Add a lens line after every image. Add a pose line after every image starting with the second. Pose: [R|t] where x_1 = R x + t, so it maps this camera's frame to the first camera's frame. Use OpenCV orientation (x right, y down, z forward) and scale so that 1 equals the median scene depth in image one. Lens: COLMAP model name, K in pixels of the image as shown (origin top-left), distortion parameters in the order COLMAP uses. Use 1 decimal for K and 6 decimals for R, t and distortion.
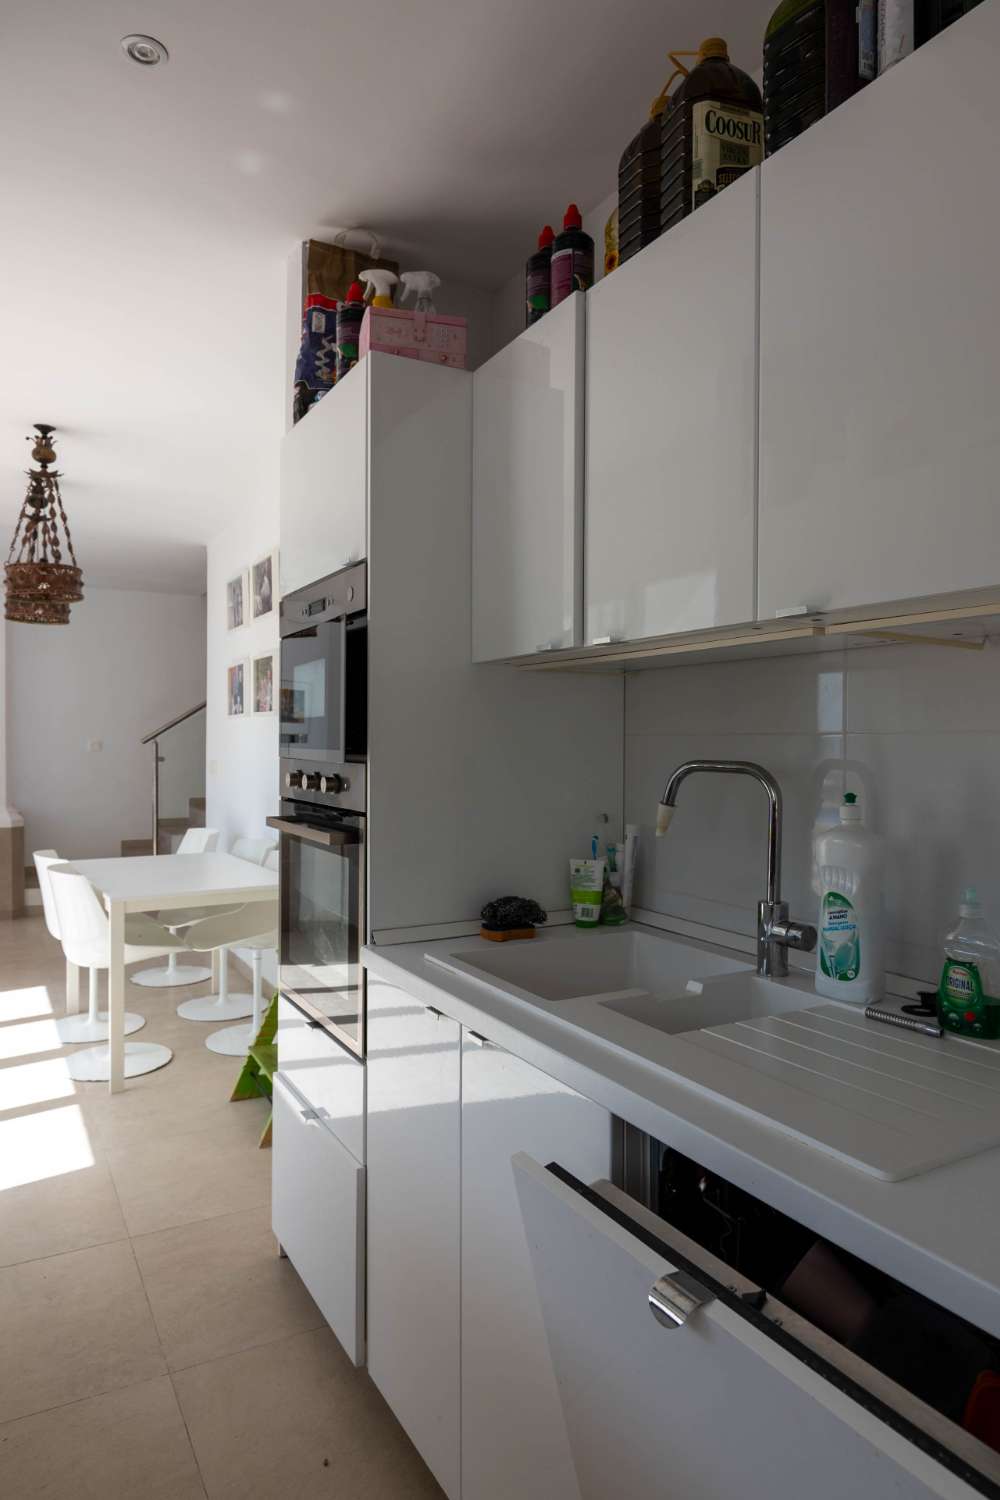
lens RADIAL K [[922.6, 0, 488.6], [0, 922.6, 752.1], [0, 0, 1]] dist [-0.007787, -0.006590]
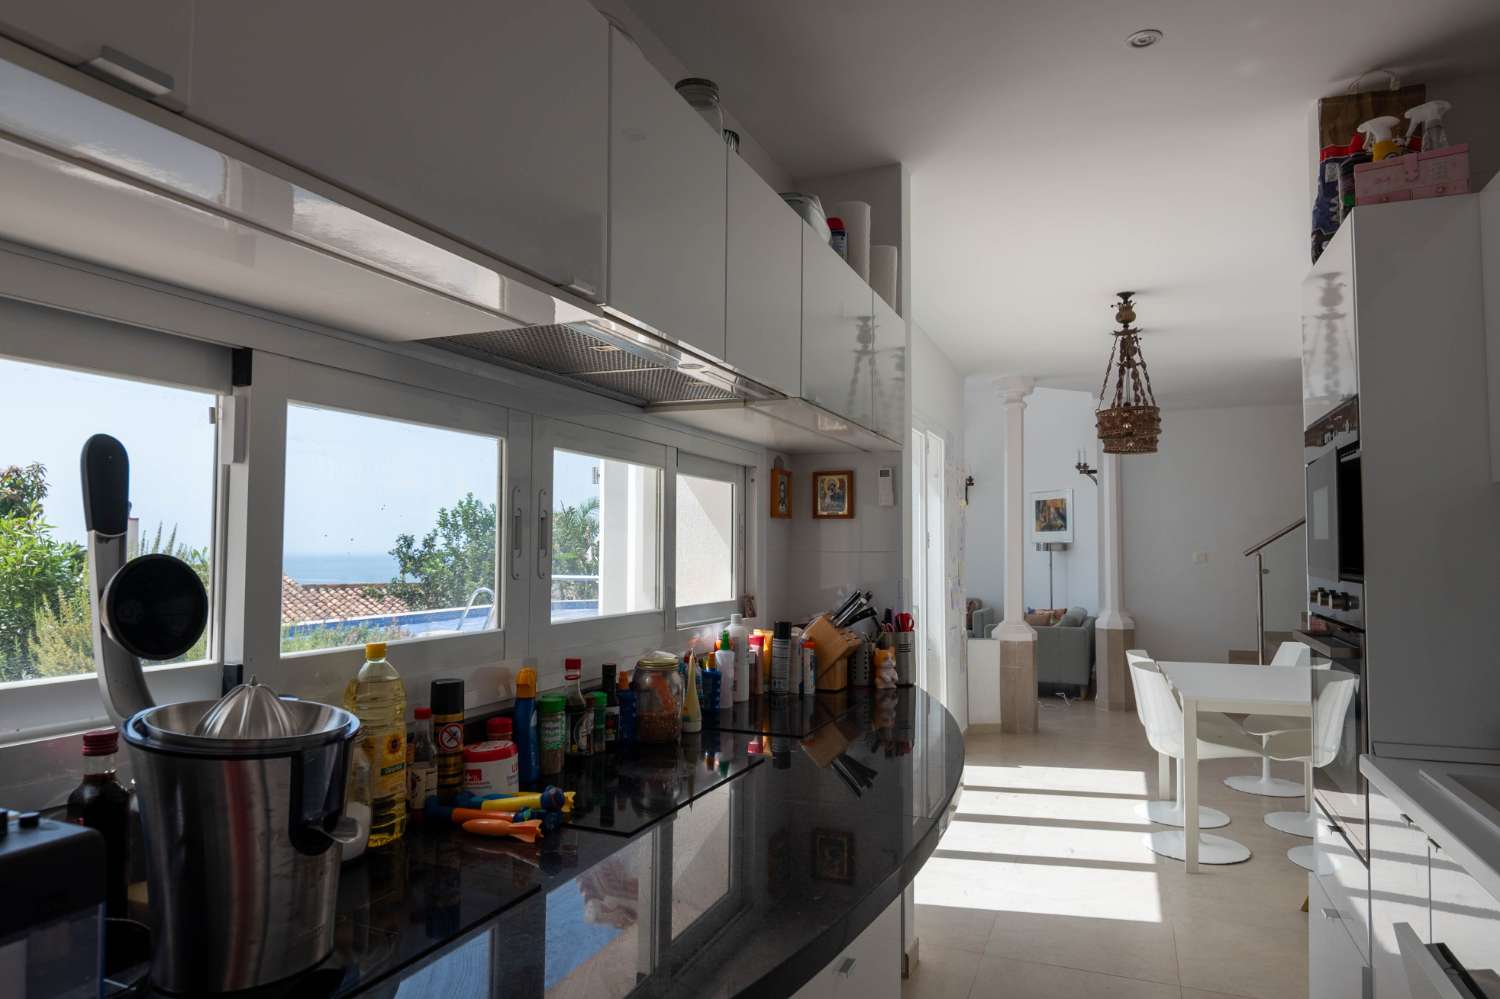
lens RADIAL K [[922.6, 0, 759.0], [0, 922.6, 501.6], [0, 0, 1]] dist [-0.007787, -0.006590]
pose [[0.633148, -0.040858, -0.772952, 0.136934], [-0.007798, 0.998218, -0.059153, -0.008102], [0.773991, 0.043480, 0.631701, -0.122053]]
